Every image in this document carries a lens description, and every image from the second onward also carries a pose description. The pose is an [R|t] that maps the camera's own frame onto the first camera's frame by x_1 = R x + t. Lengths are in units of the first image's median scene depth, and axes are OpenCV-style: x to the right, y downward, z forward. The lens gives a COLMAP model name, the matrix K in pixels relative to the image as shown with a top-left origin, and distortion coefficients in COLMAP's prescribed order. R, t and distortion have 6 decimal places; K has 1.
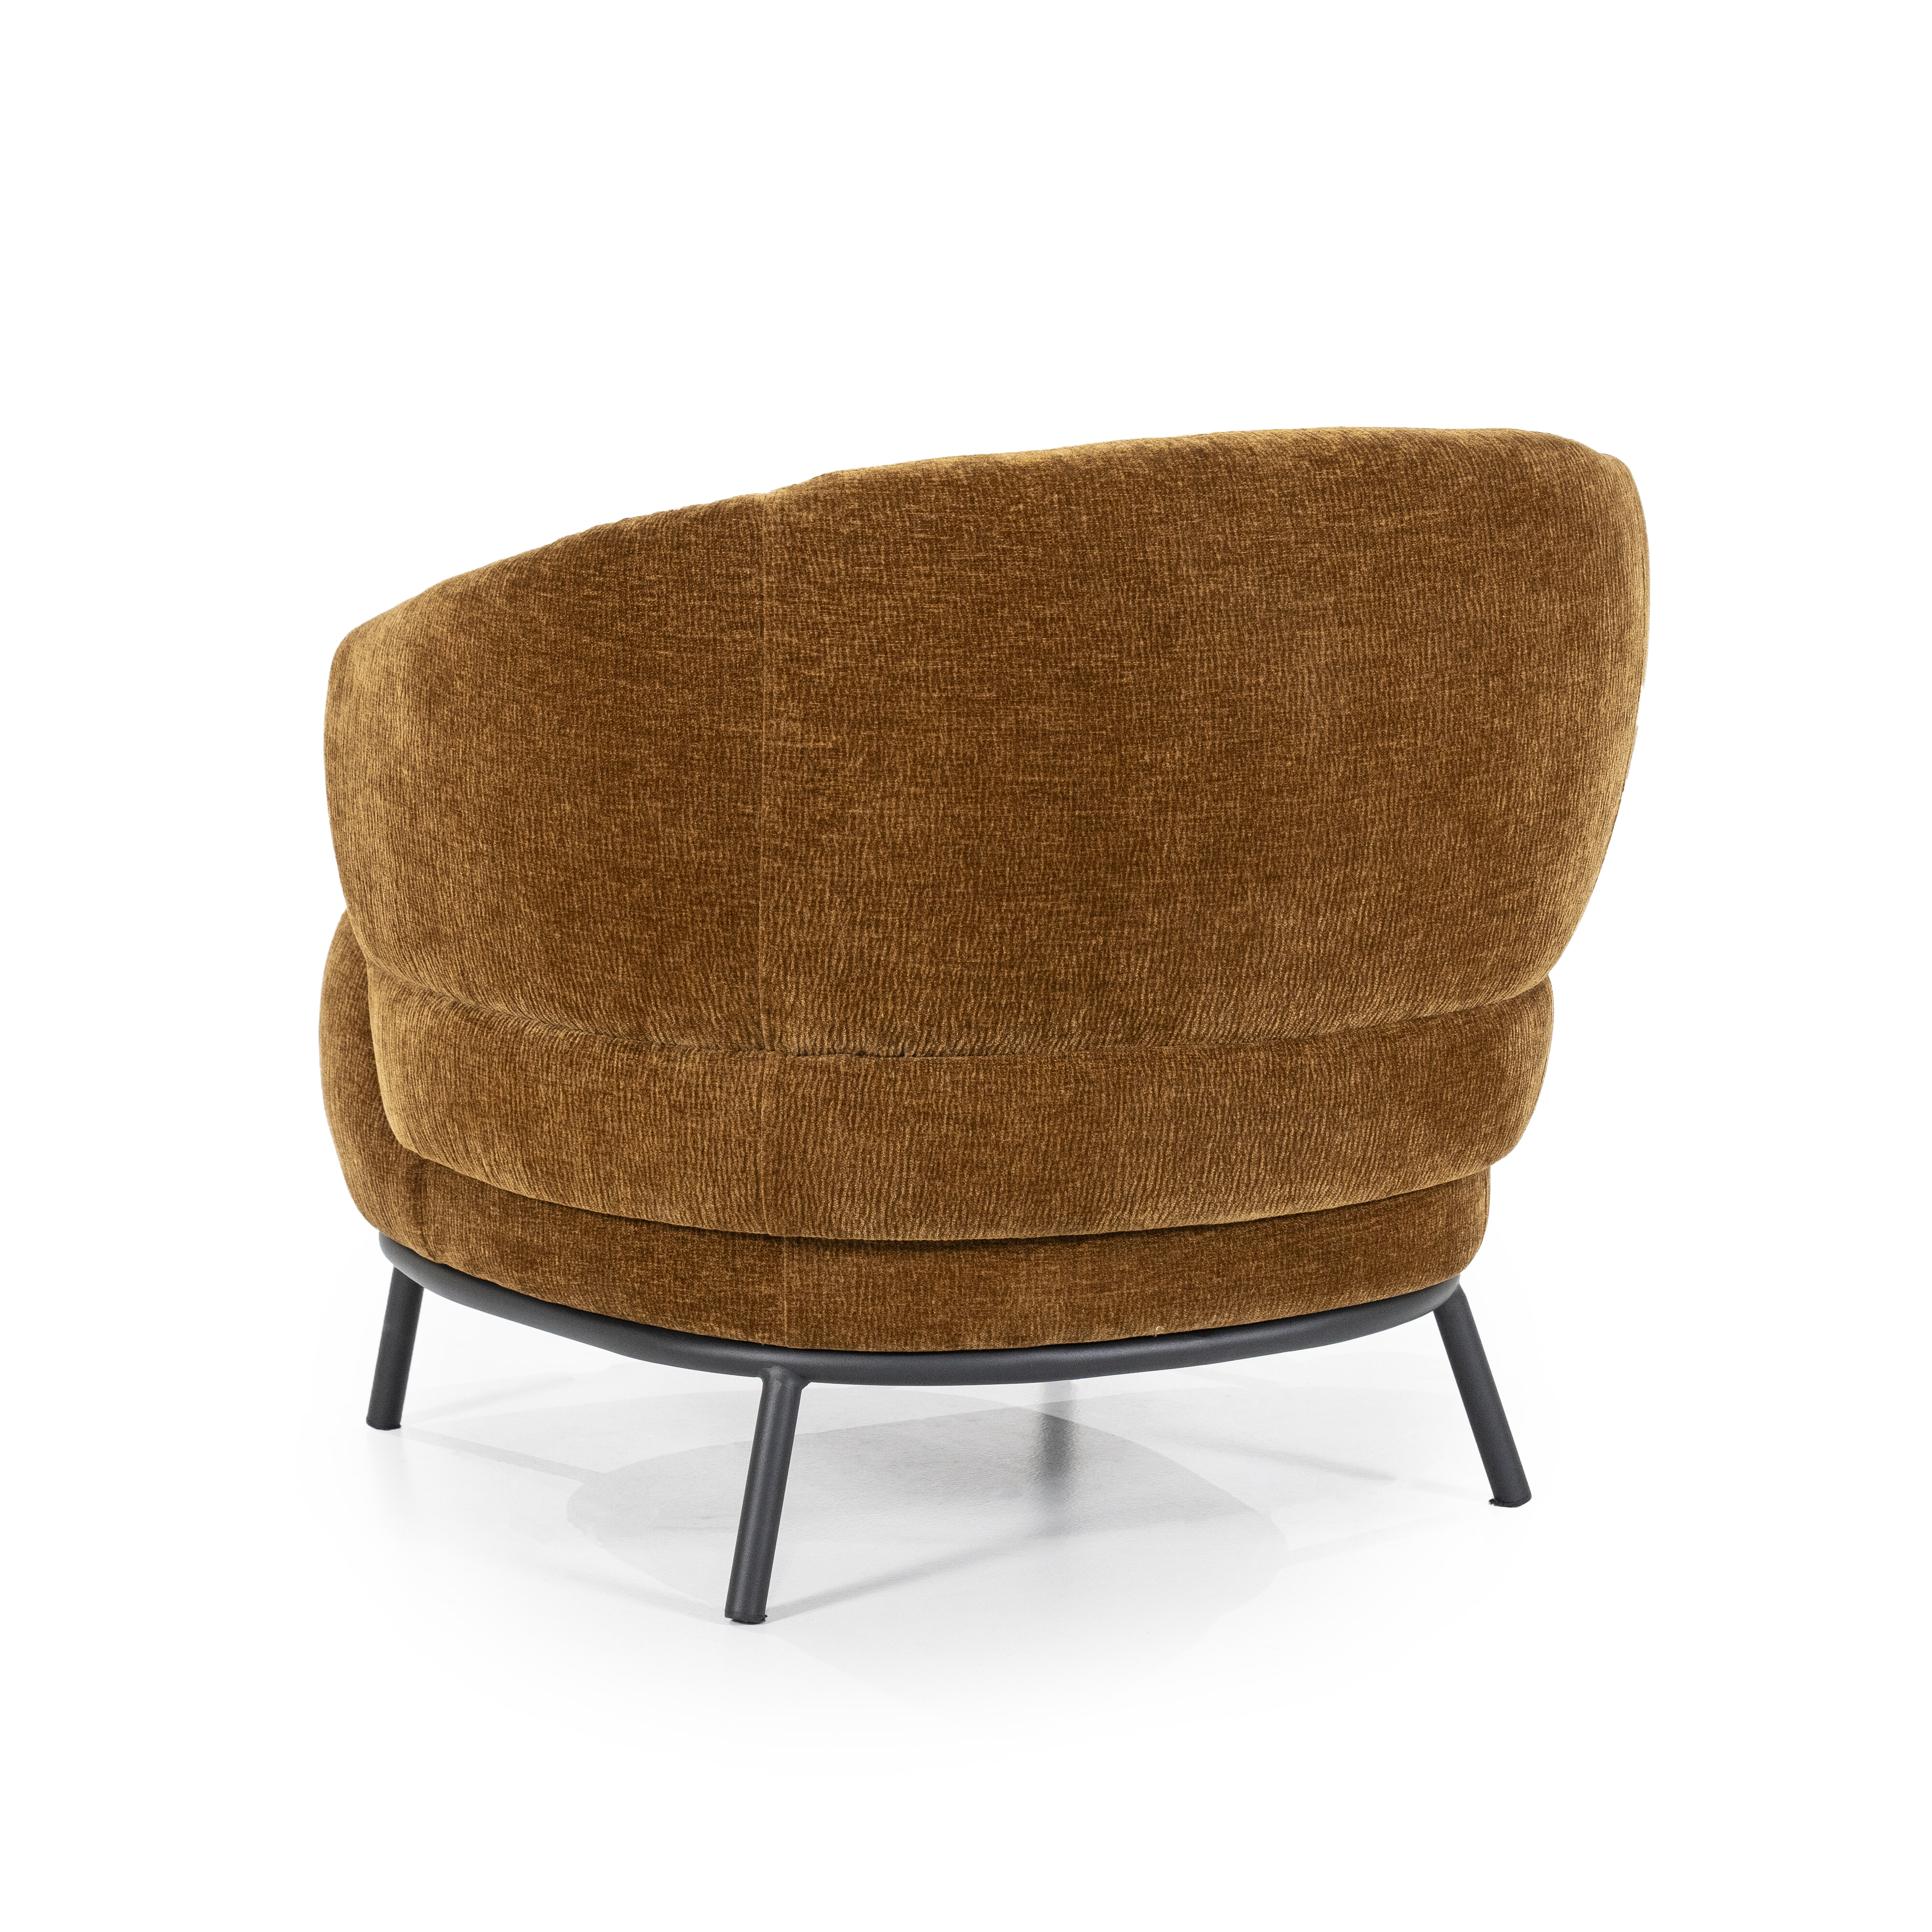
lens RADIAL K [[5524.5, 0, 973.3], [0, 5524.5, 967.7], [0, 0, 1]] dist [0.336418, 0.000000]
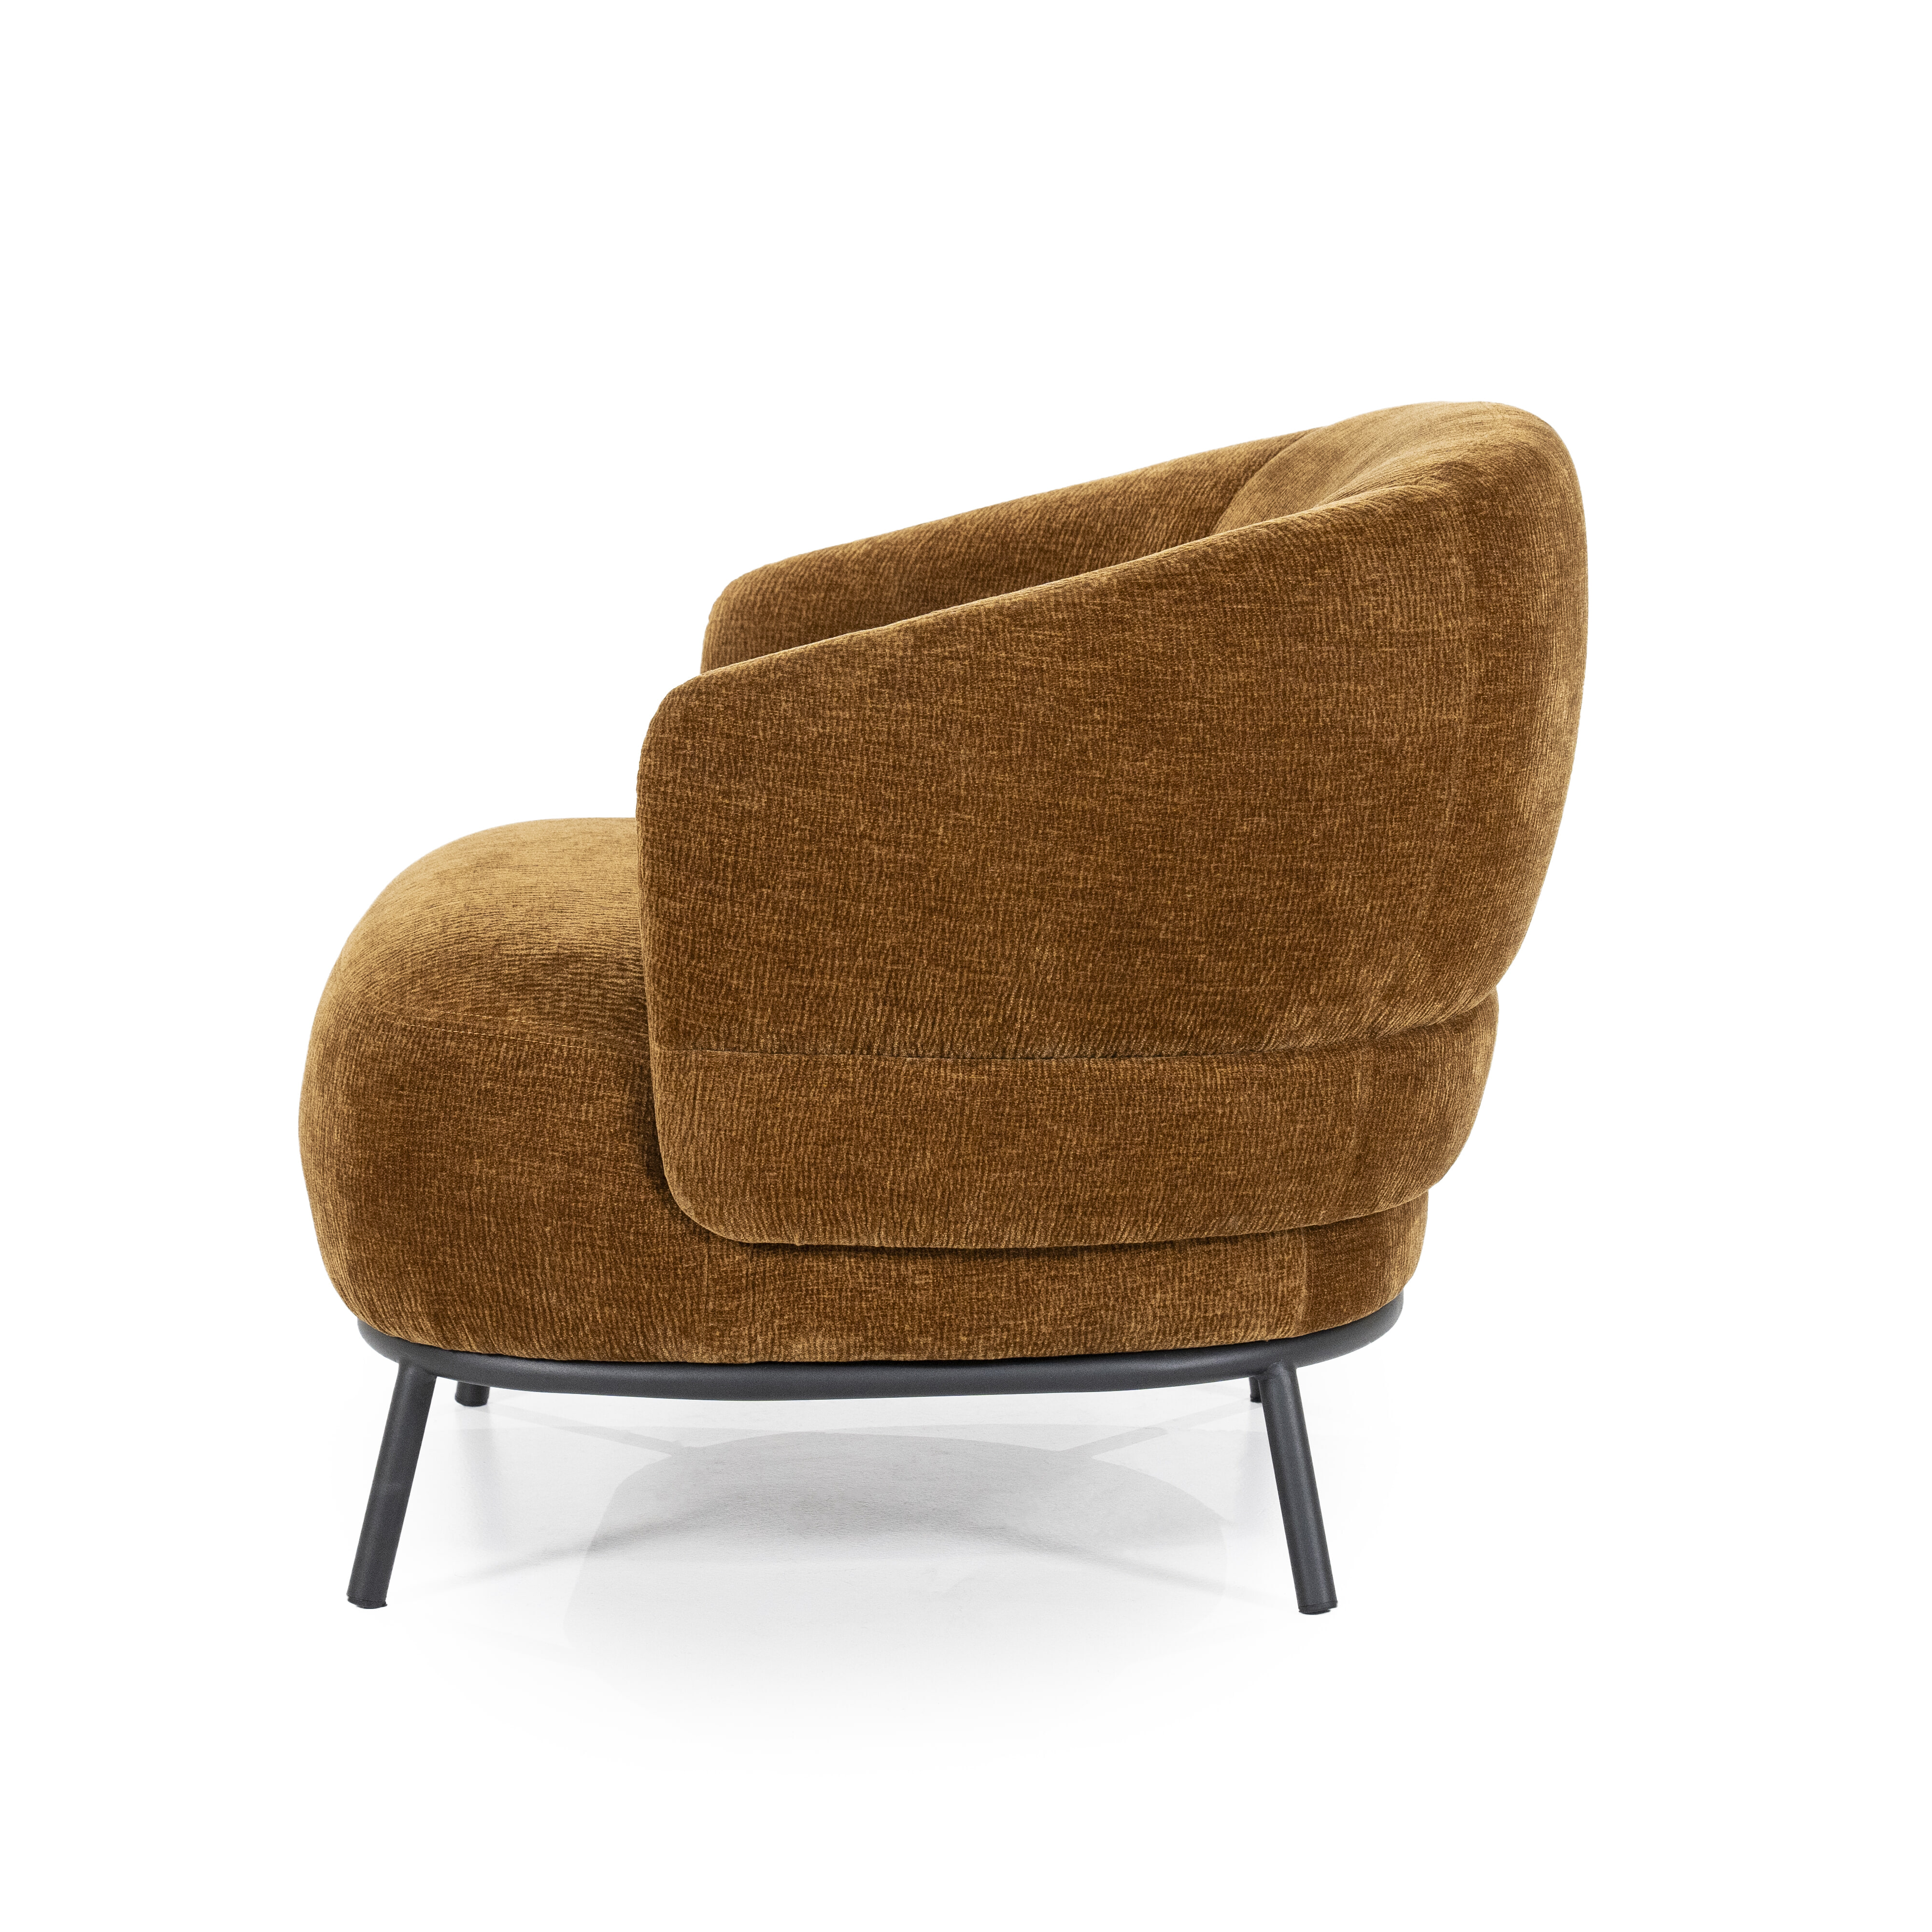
lens RADIAL K [[5524.5, 0, 974.3], [0, 5524.5, 972.2], [0, 0, 1]] dist [0.336418, 0.000000]
pose [[0.501766, -0.130942, 0.855035, -0.946259], [0.131117, 0.988568, 0.074448, -0.082453], [-0.855008, 0.074754, 0.513198, 0.543455]]
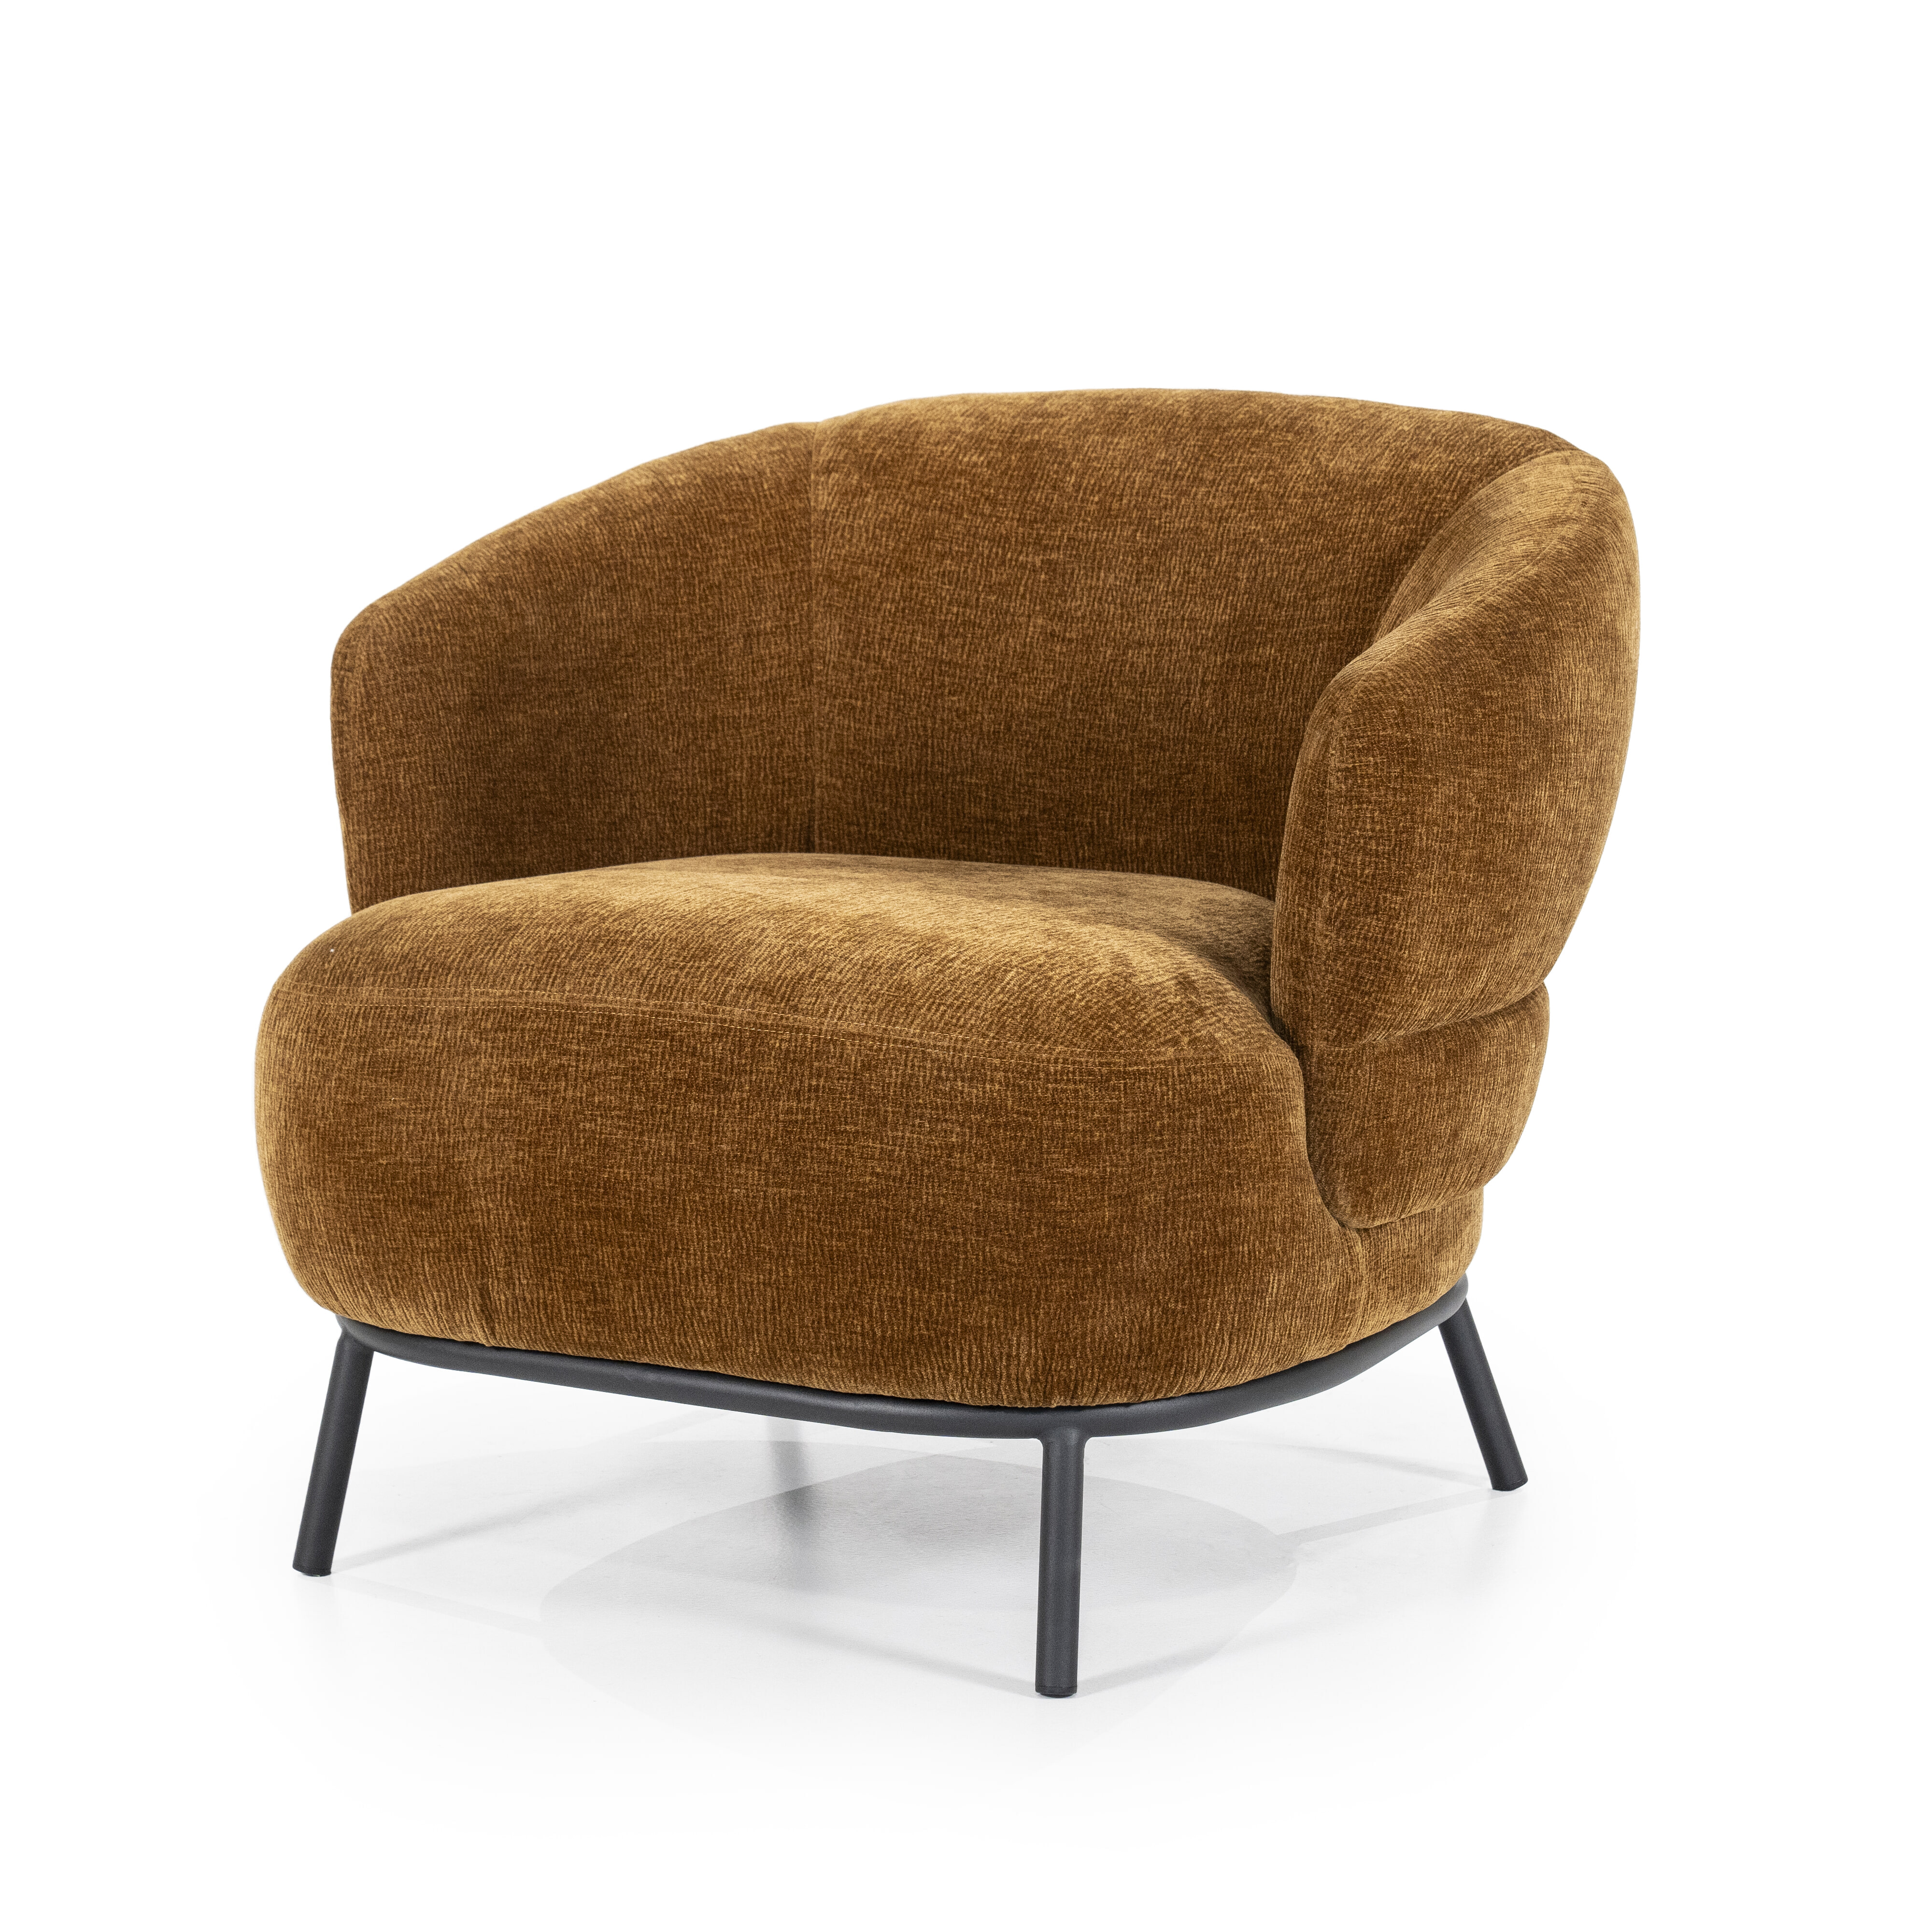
lens RADIAL K [[5524.5, 0, 966.4], [0, 5524.5, 968.1], [0, 0, 1]] dist [0.336418, 0.000000]
pose [[-0.502672, -0.129838, 0.854671, -0.943464], [0.131106, 0.965771, 0.223826, -0.249568], [-0.854478, 0.224563, -0.468443, 1.632530]]
